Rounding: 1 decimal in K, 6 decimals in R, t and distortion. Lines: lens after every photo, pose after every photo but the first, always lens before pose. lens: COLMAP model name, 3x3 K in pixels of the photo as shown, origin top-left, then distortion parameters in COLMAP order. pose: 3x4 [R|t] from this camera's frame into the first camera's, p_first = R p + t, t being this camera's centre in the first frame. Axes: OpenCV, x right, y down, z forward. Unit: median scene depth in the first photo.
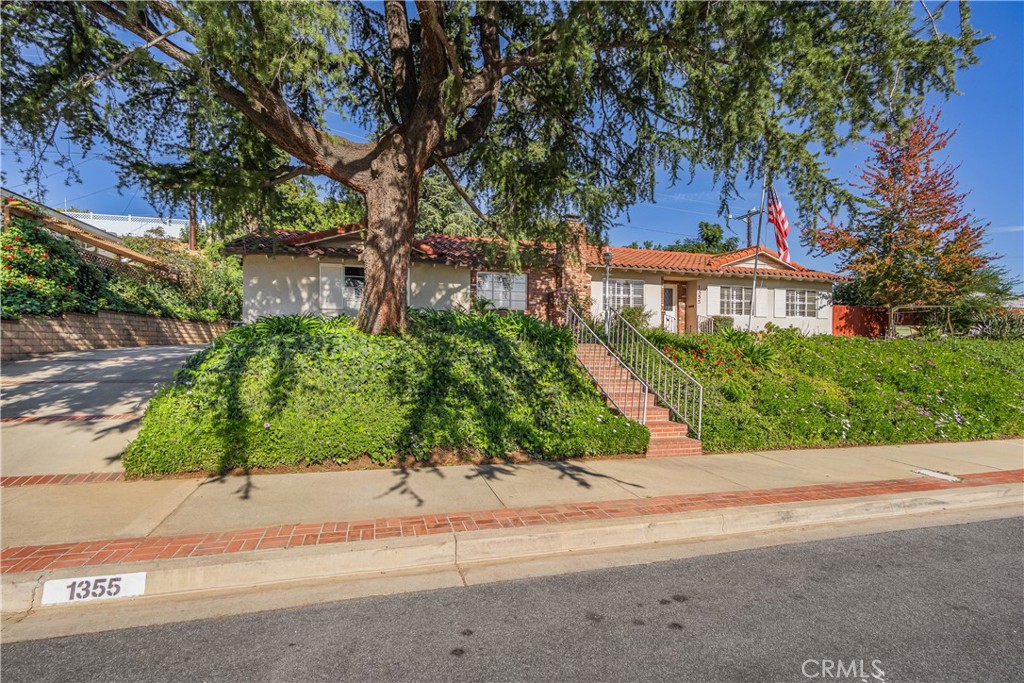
lens RADIAL K [[448.7, 0, 512.6], [0, 448.7, 340.0], [0, 0, 1]] dist [0.007999, -0.006645]
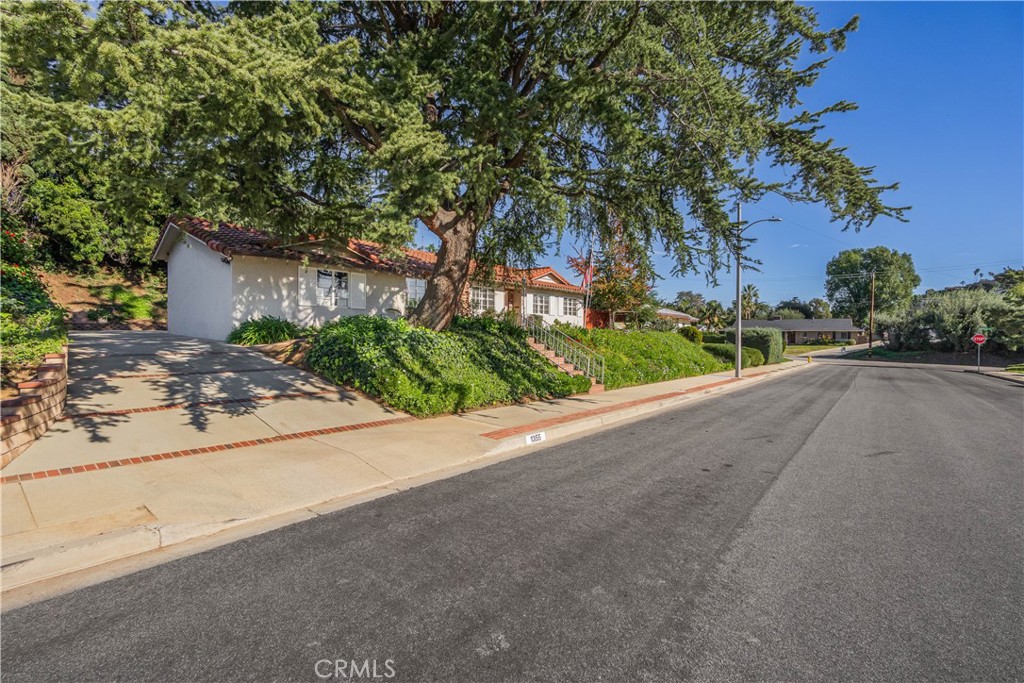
lens RADIAL K [[448.7, 0, 512.6], [0, 448.7, 340.0], [0, 0, 1]] dist [0.007999, -0.006645]
pose [[0.824494, -0.008893, 0.565800, -0.574480], [-0.012055, 0.999374, 0.033275, -0.023327], [-0.565742, -0.034256, 0.823871, -0.240369]]
